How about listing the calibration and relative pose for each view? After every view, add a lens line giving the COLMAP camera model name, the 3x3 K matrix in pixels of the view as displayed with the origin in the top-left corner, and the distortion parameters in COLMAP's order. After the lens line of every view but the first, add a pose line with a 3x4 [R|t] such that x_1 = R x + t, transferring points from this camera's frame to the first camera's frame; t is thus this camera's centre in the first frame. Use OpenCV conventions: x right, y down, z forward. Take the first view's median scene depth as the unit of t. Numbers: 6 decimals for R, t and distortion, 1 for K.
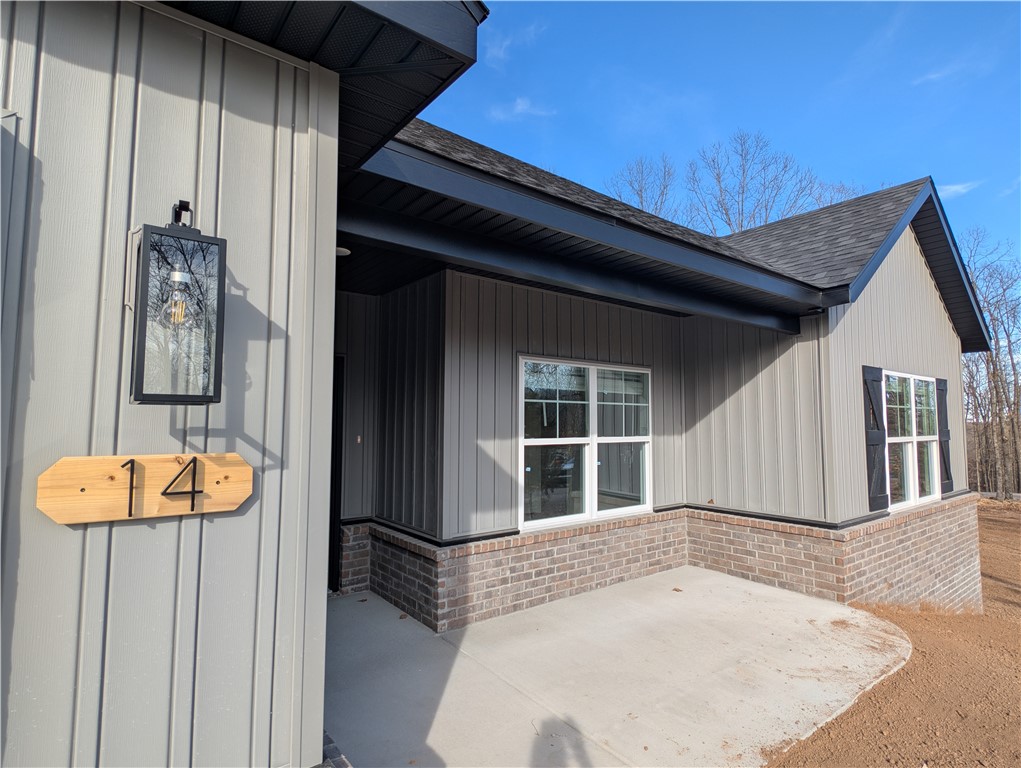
lens RADIAL K [[533.6, 0, 510.5], [0, 533.6, 384.4], [0, 0, 1]] dist [0.002390, 0.000042]
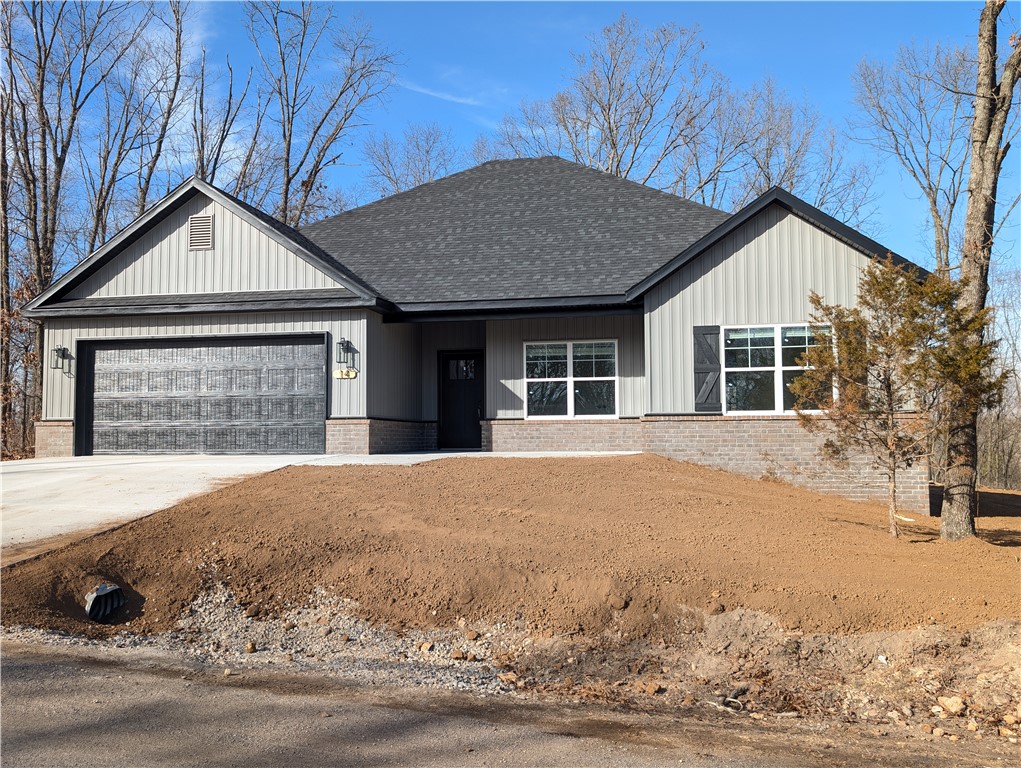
lens RADIAL K [[715.7, 0, 510.4], [0, 715.7, 386.4], [0, 0, 1]] dist [-0.001561, -0.000031]
pose [[0.691130, -0.052584, -0.720815, 2.029097], [0.065572, 0.997799, -0.009918, 0.150348], [0.719750, -0.040411, 0.693056, -1.072003]]
